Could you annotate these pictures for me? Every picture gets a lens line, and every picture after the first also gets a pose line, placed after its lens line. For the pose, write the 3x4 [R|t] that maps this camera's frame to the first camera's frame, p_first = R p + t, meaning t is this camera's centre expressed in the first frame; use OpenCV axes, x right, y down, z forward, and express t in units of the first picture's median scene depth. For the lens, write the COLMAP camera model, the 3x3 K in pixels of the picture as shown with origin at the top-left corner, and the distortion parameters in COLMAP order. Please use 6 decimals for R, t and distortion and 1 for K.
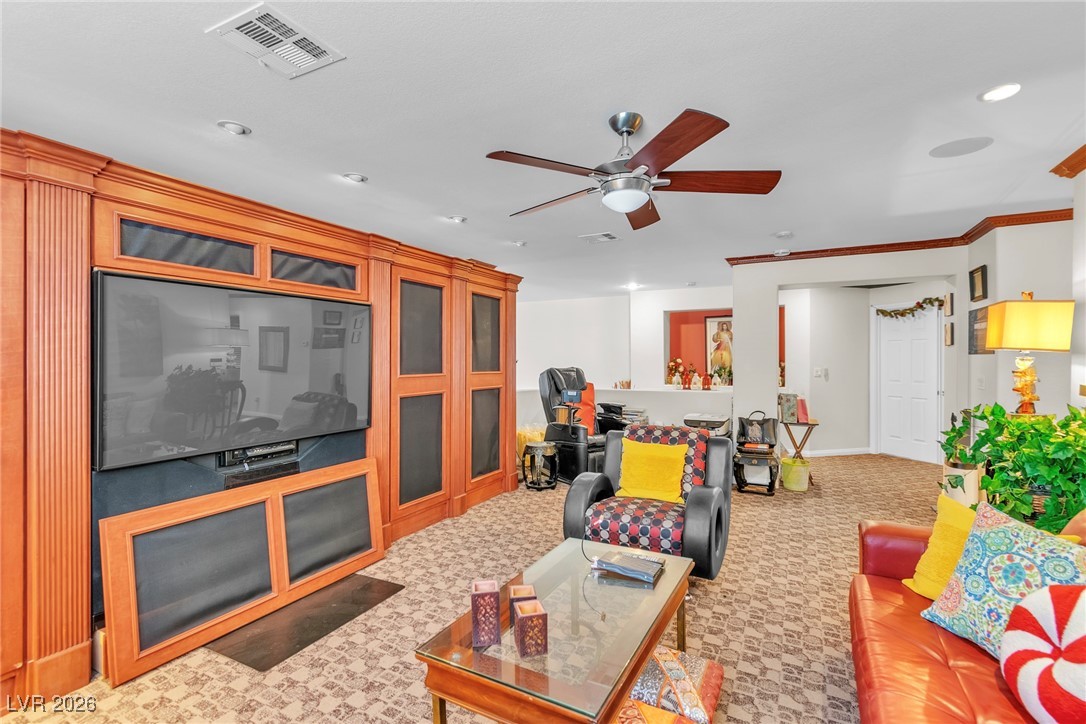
lens RADIAL K [[498.5, 0, 546.3], [0, 498.5, 357.4], [0, 0, 1]] dist [-0.001856, -0.000775]
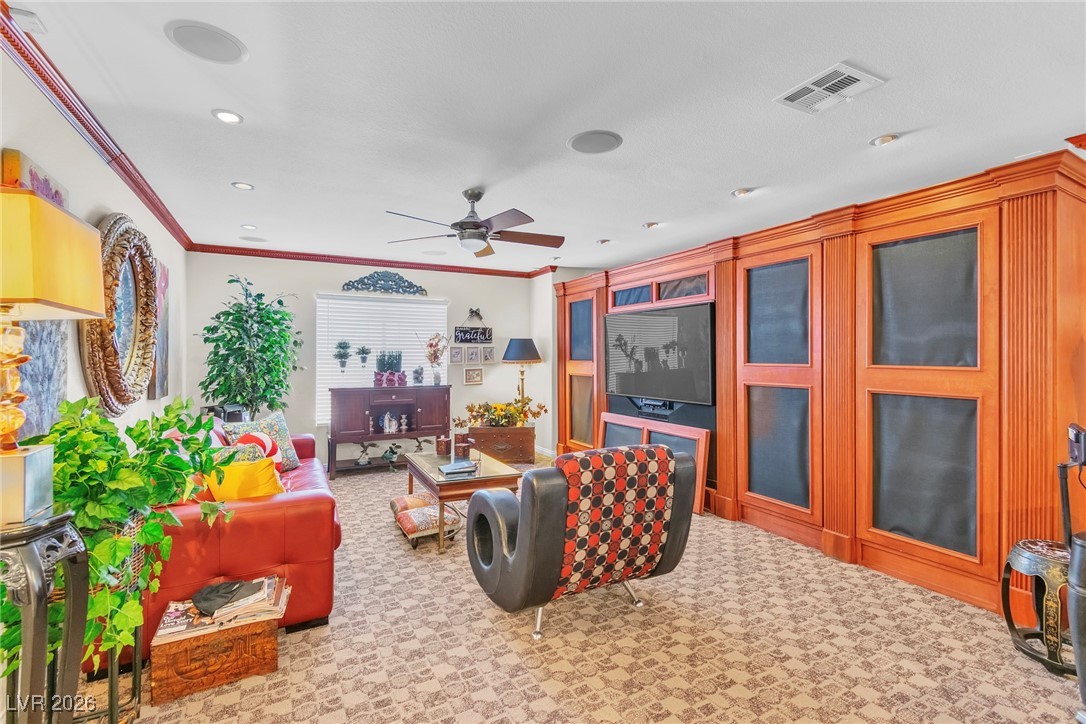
lens RADIAL K [[498.5, 0, 546.3], [0, 498.5, 357.4], [0, 0, 1]] dist [-0.001856, -0.000775]
pose [[-0.568136, 0.001430, -0.822933, 0.735710], [0.001082, 0.999999, 0.000991, 0.020161], [0.822934, -0.000327, -0.568137, 1.169031]]
